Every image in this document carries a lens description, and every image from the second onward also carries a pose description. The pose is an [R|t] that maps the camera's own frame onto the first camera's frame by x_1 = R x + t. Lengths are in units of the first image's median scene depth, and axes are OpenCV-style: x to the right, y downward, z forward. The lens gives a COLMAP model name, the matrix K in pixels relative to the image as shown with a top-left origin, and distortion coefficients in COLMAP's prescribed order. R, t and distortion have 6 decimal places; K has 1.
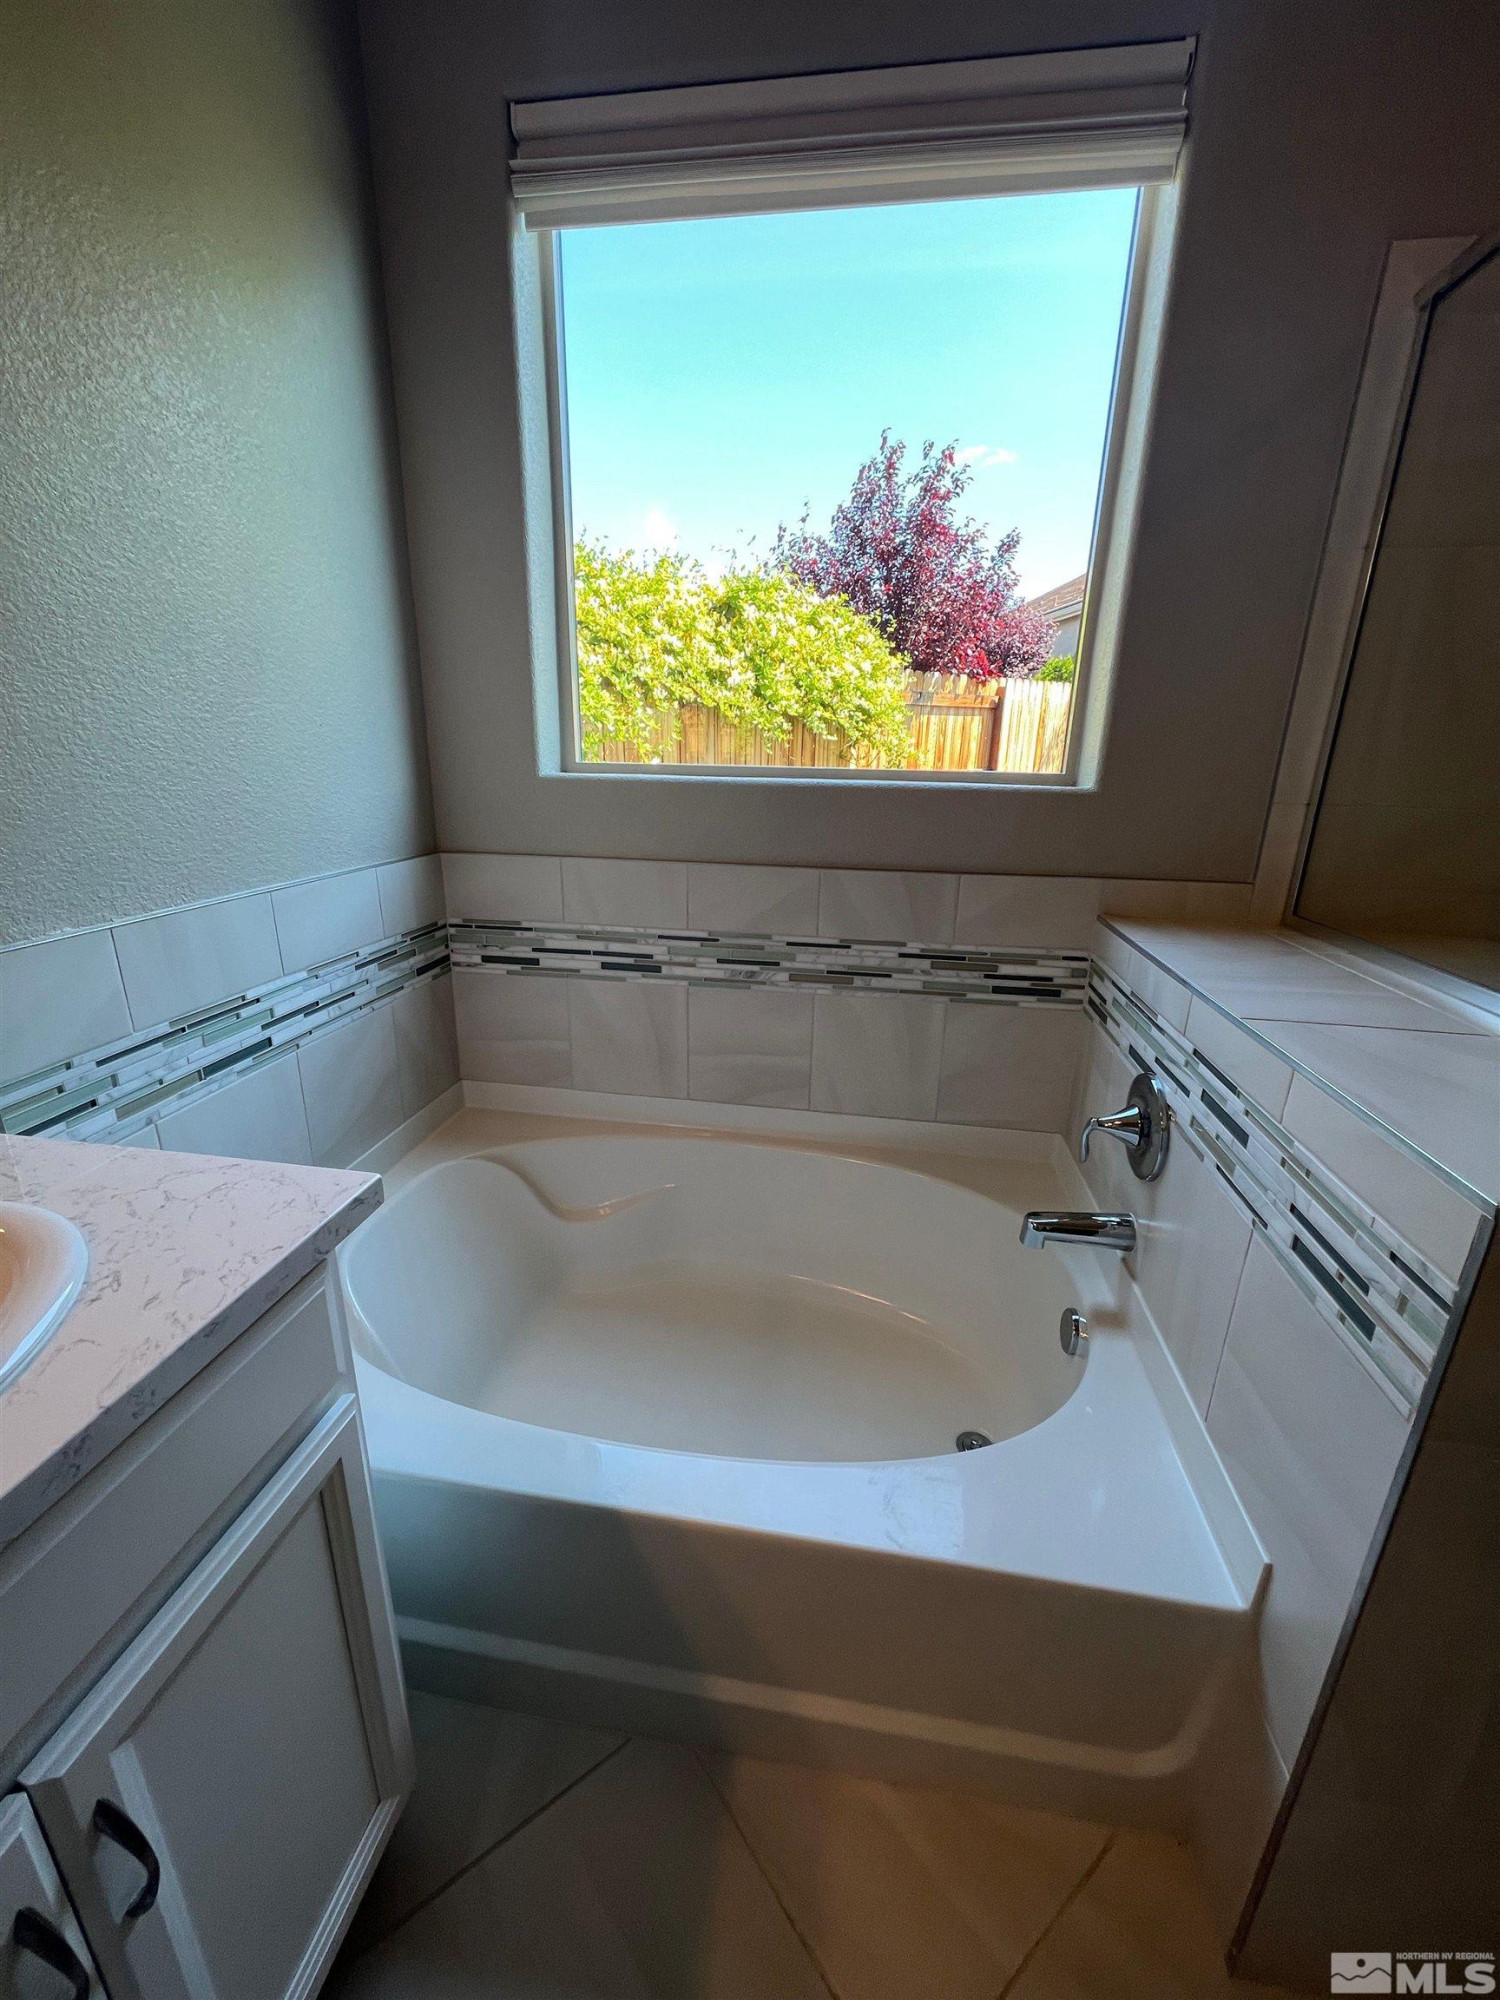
lens RADIAL K [[794.8, 0, 751.6], [0, 794.8, 1002.1], [0, 0, 1]] dist [-0.001089, -0.000499]
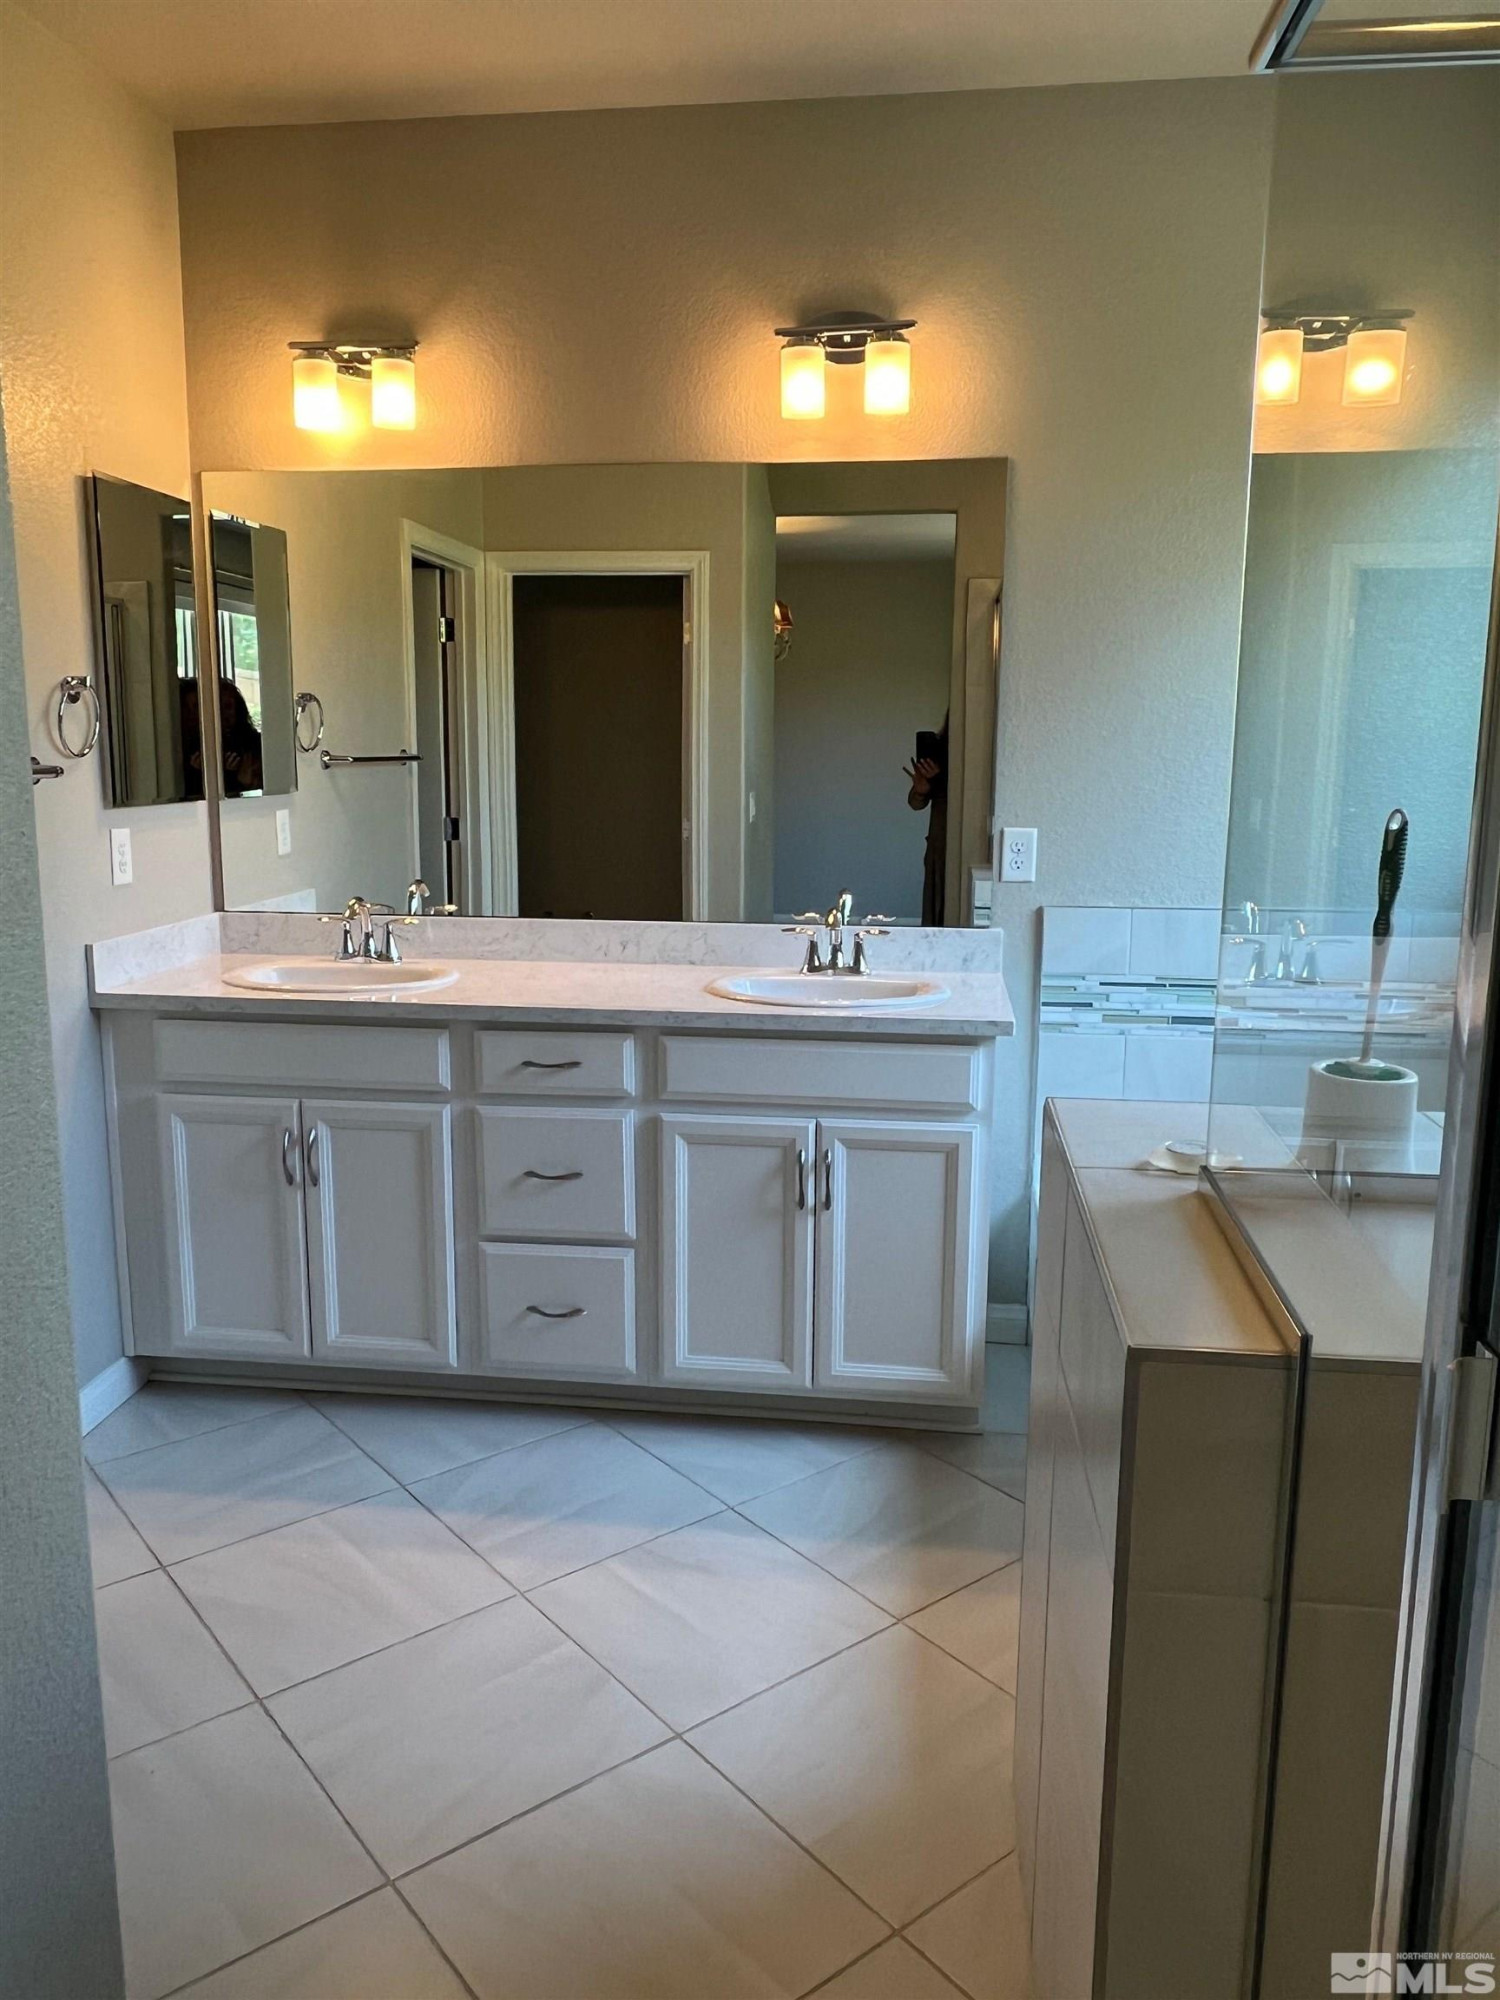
lens RADIAL K [[1491.5, 0, 749.8], [0, 1491.5, 998.7], [0, 0, 1]] dist [-0.010878, -0.003097]
pose [[0.025726, 0.151353, -0.988145, 2.090717], [-0.308542, 0.941415, 0.136163, -0.085379], [0.950863, 0.301382, 0.070917, 0.075738]]
